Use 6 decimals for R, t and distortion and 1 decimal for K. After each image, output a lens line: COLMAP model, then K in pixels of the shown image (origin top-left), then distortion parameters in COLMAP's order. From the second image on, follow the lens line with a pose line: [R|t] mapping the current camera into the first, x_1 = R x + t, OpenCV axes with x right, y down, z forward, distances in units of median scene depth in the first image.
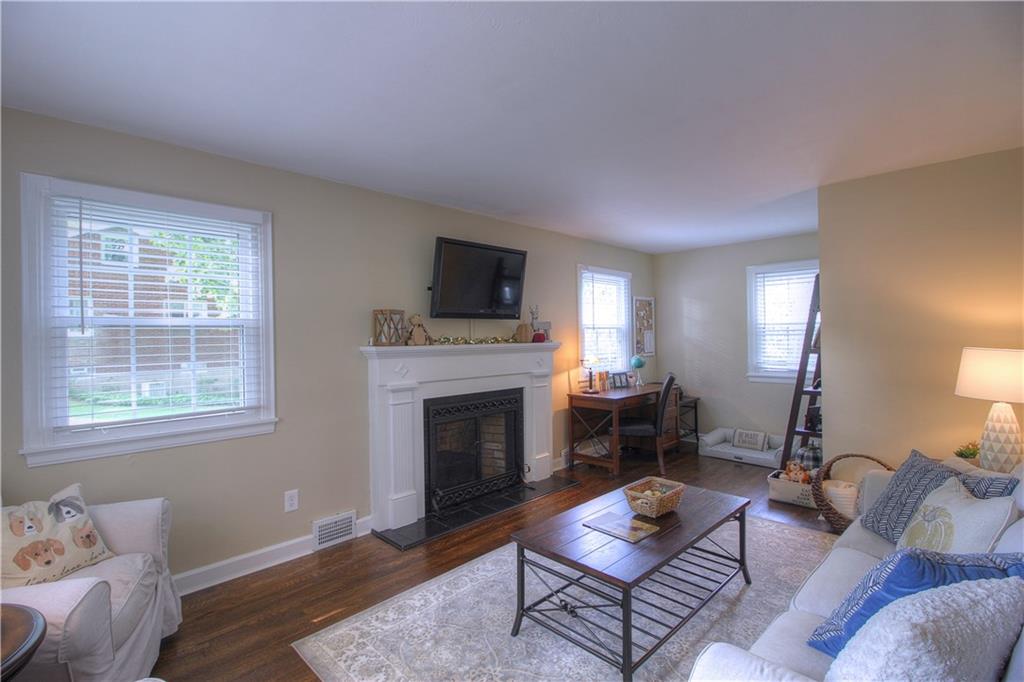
lens RADIAL K [[477.6, 0, 509.4], [0, 477.6, 338.6], [0, 0, 1]] dist [0.001555, -0.000075]
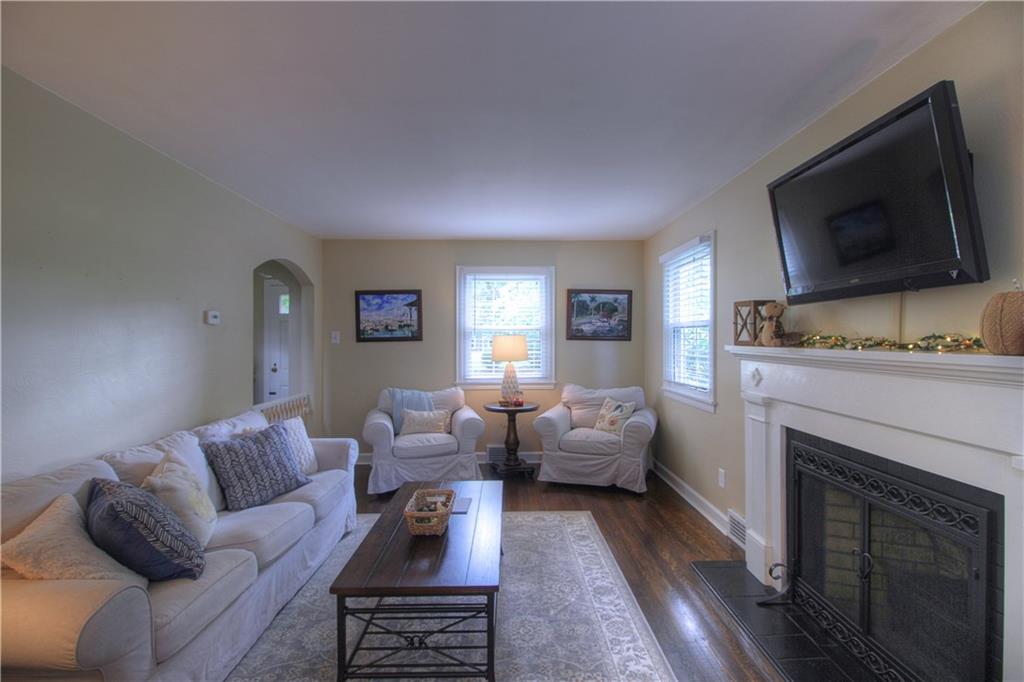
lens RADIAL K [[477.6, 0, 512.4], [0, 477.6, 340.1], [0, 0, 1]] dist [0.001555, -0.000075]
pose [[-0.694614, 0.021564, -0.719059, 0.577017], [0.009003, 0.999733, 0.021285, -0.012727], [0.719326, 0.008312, -0.694623, 1.187087]]
